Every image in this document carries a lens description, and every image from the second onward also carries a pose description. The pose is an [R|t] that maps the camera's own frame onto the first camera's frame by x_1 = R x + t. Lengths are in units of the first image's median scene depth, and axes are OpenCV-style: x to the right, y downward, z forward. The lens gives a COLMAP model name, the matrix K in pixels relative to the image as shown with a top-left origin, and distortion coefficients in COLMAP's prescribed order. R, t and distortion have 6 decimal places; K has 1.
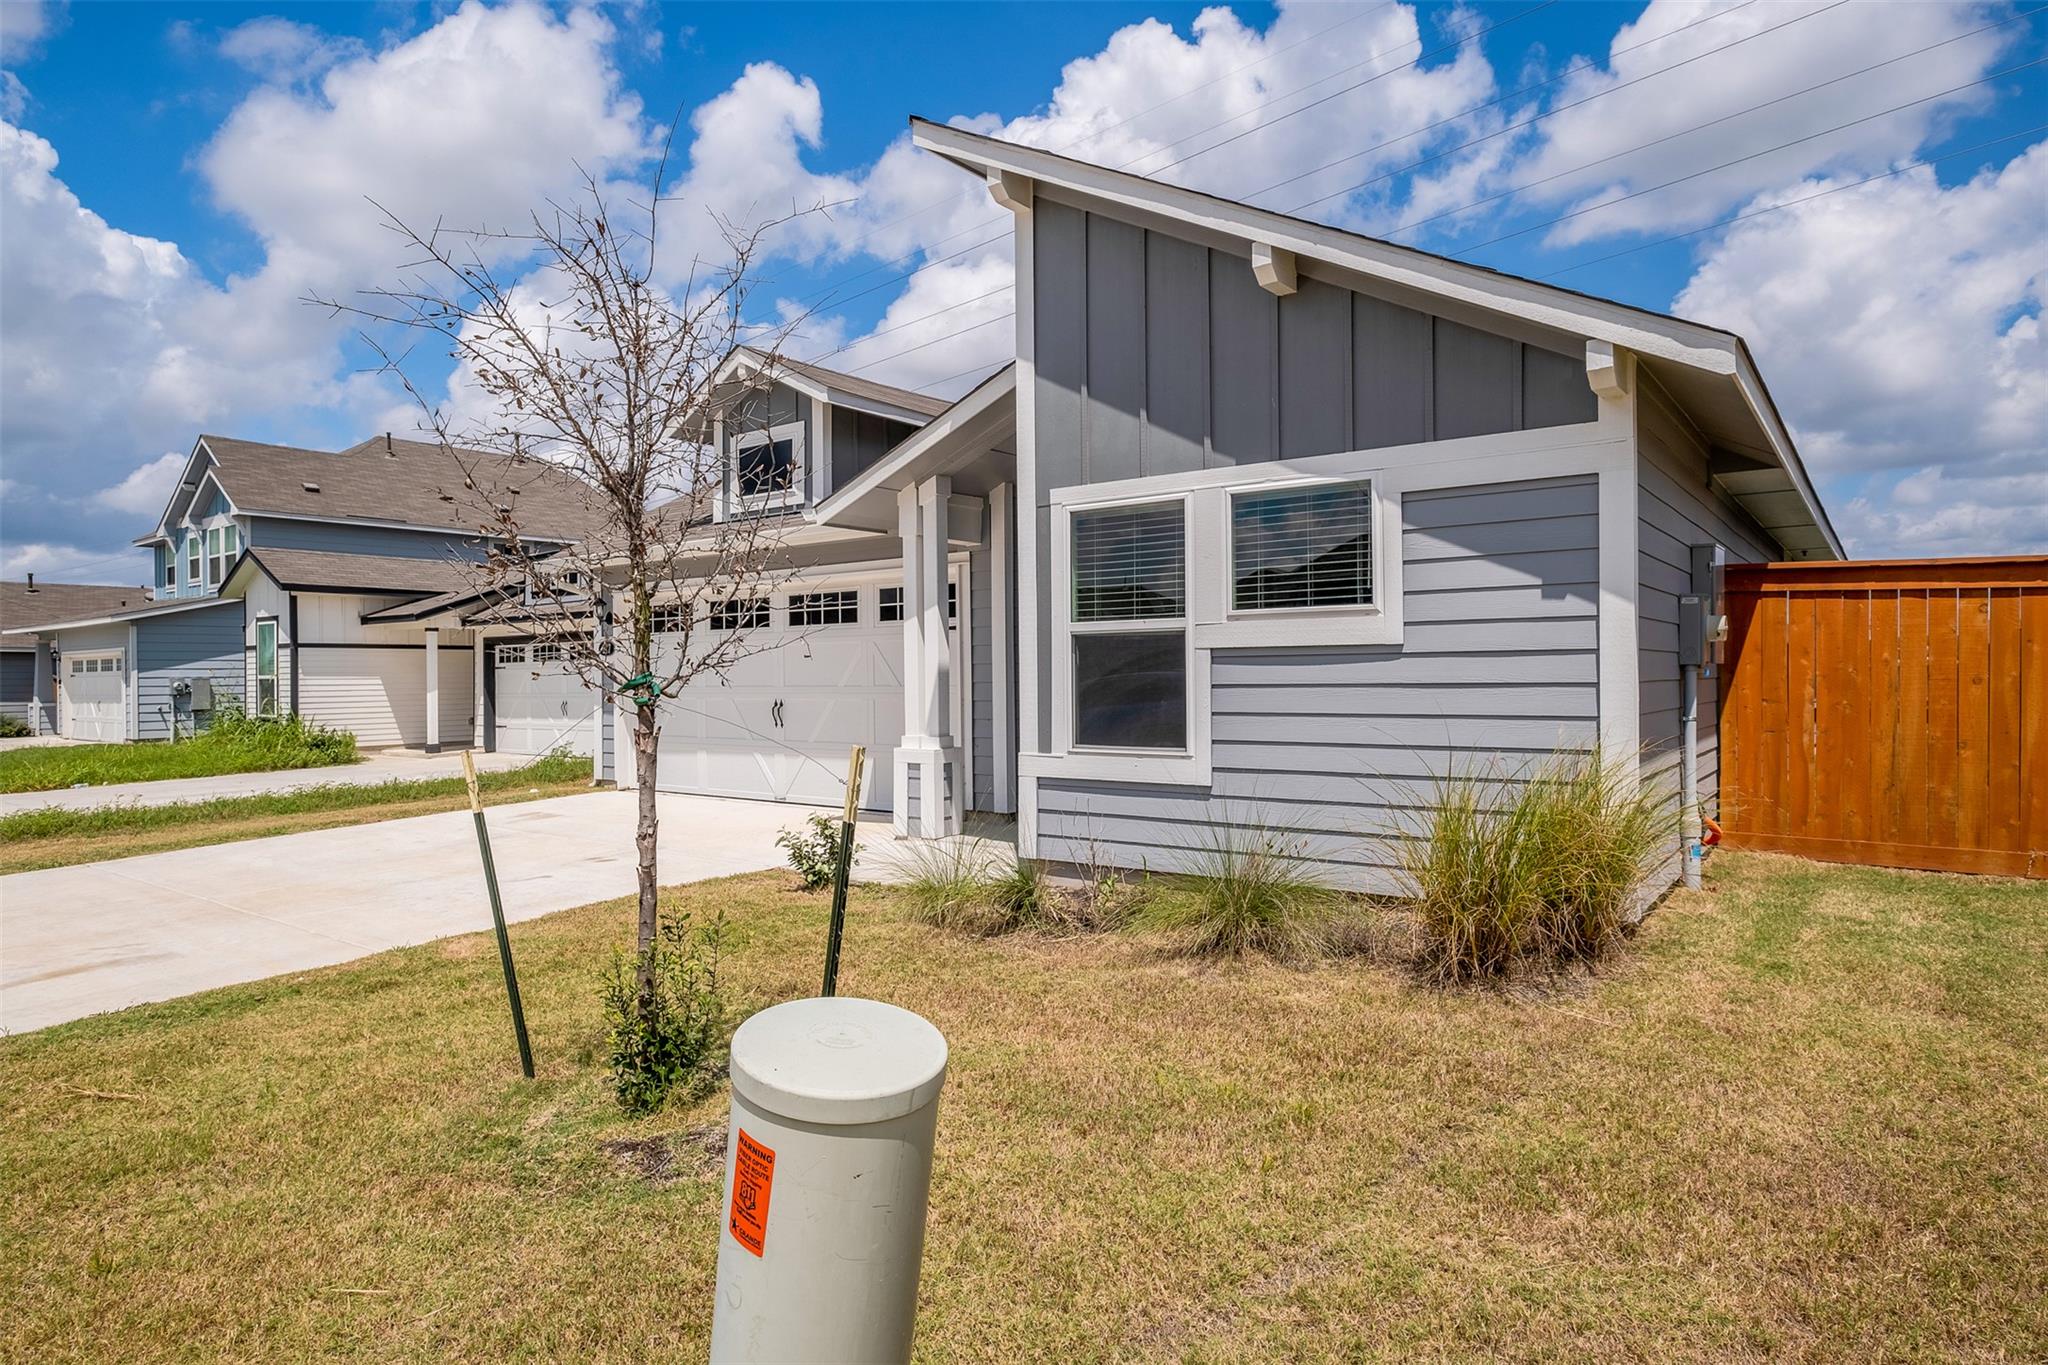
lens RADIAL K [[1152.0, 0, 1025.6], [0, 1152.0, 684.8], [0, 0, 1]] dist [-0.000549, -0.000001]
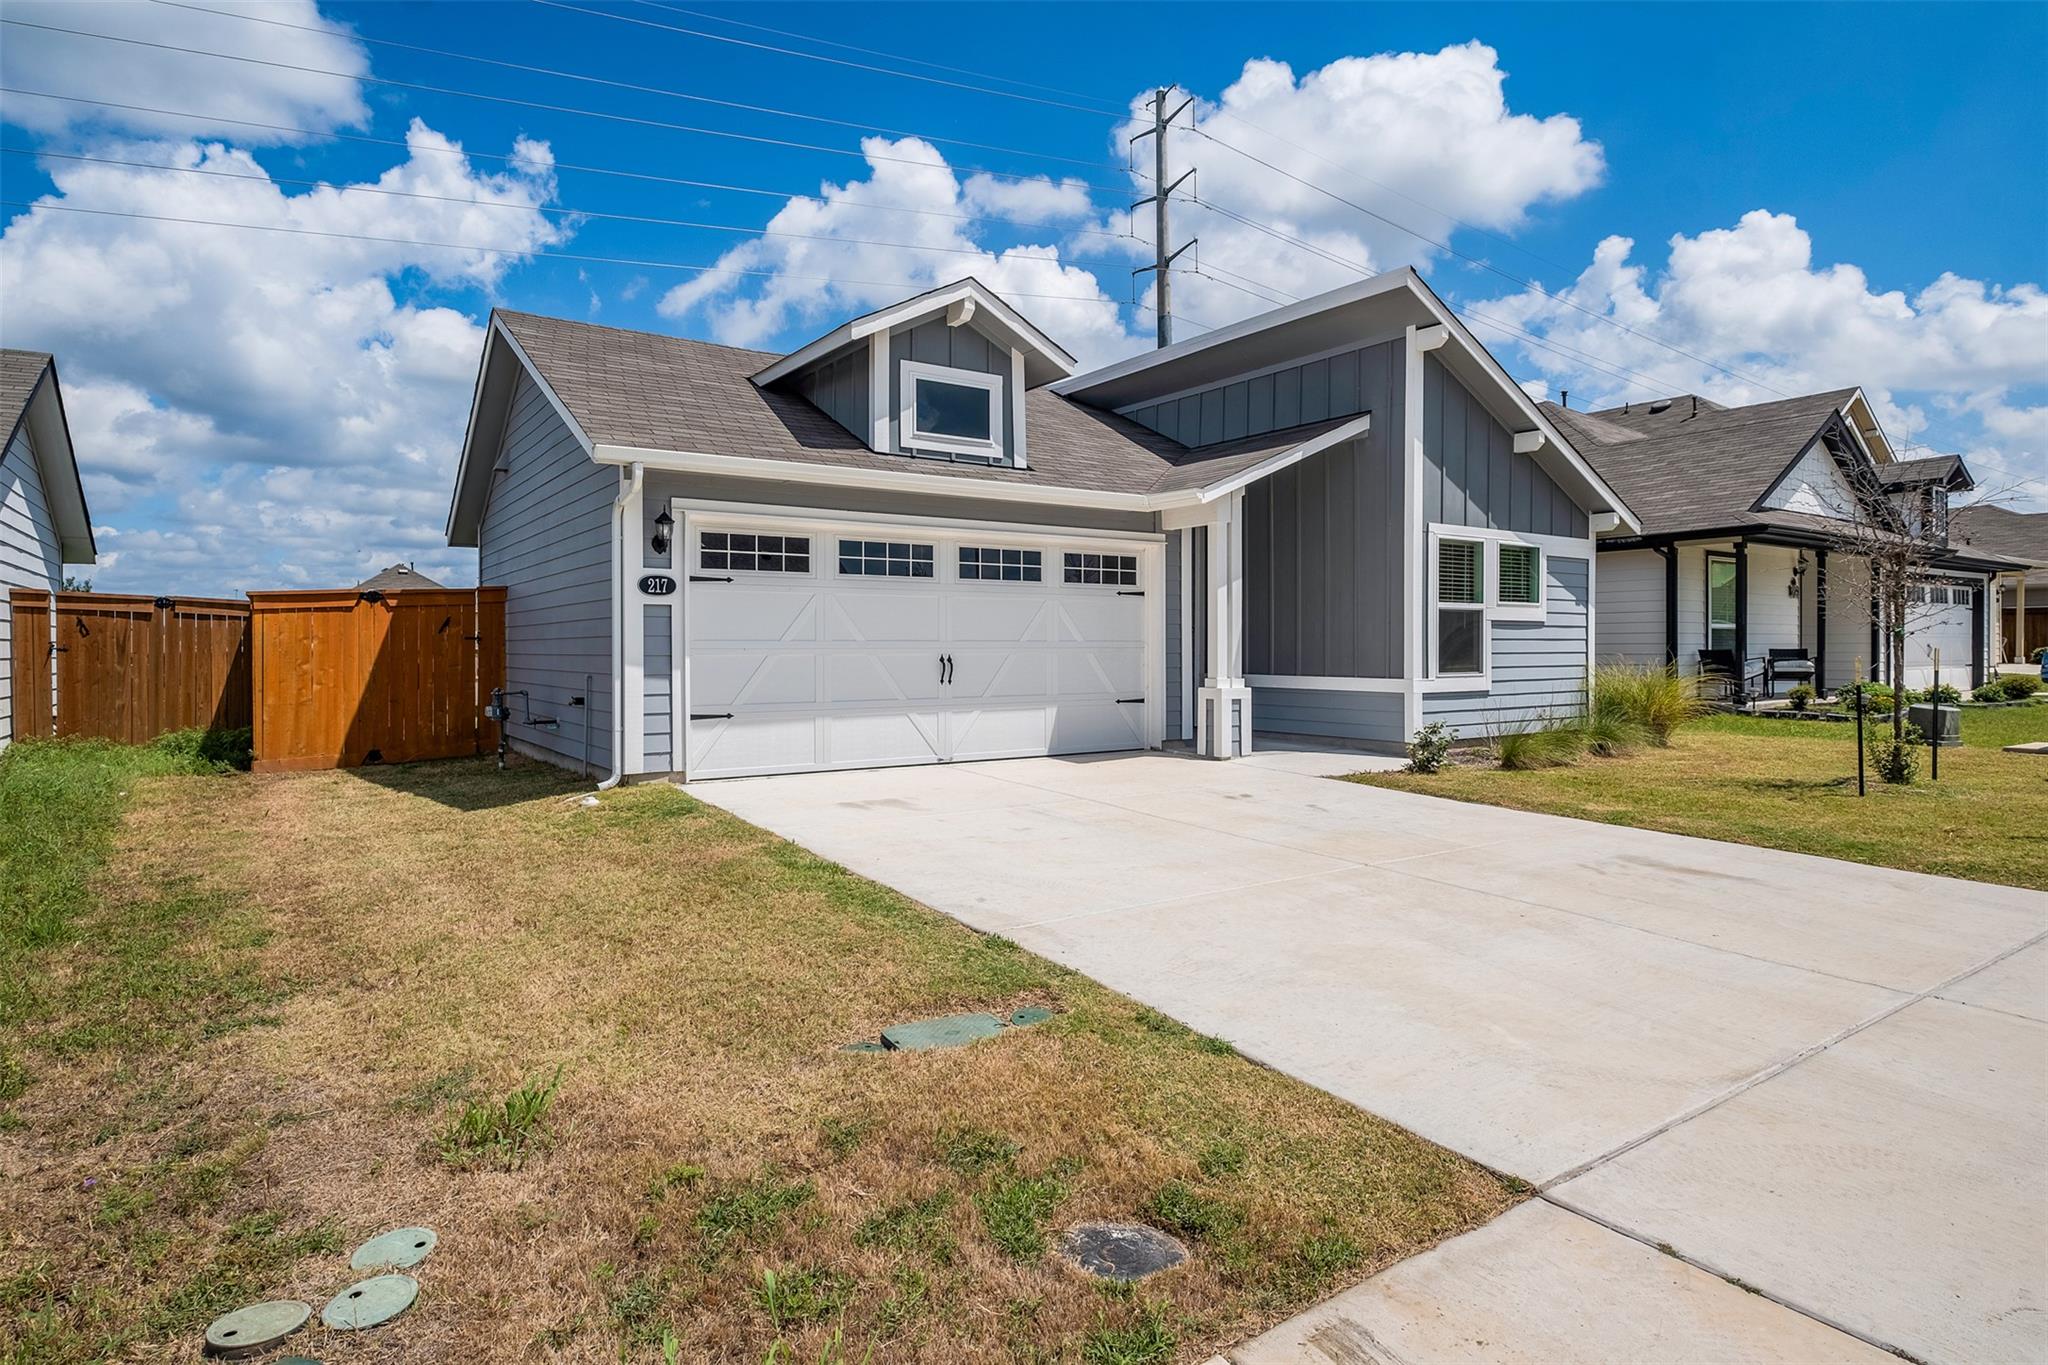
lens RADIAL K [[1105.8, 0, 1025.5], [0, 1105.8, 664.9], [0, 0, 1]] dist [0.001858, 0.000042]
pose [[0.316625, -0.004741, 0.948539, -1.785447], [0.007358, 0.999970, 0.002542, 0.032245], [-0.948522, 0.006174, 0.316650, 1.098116]]
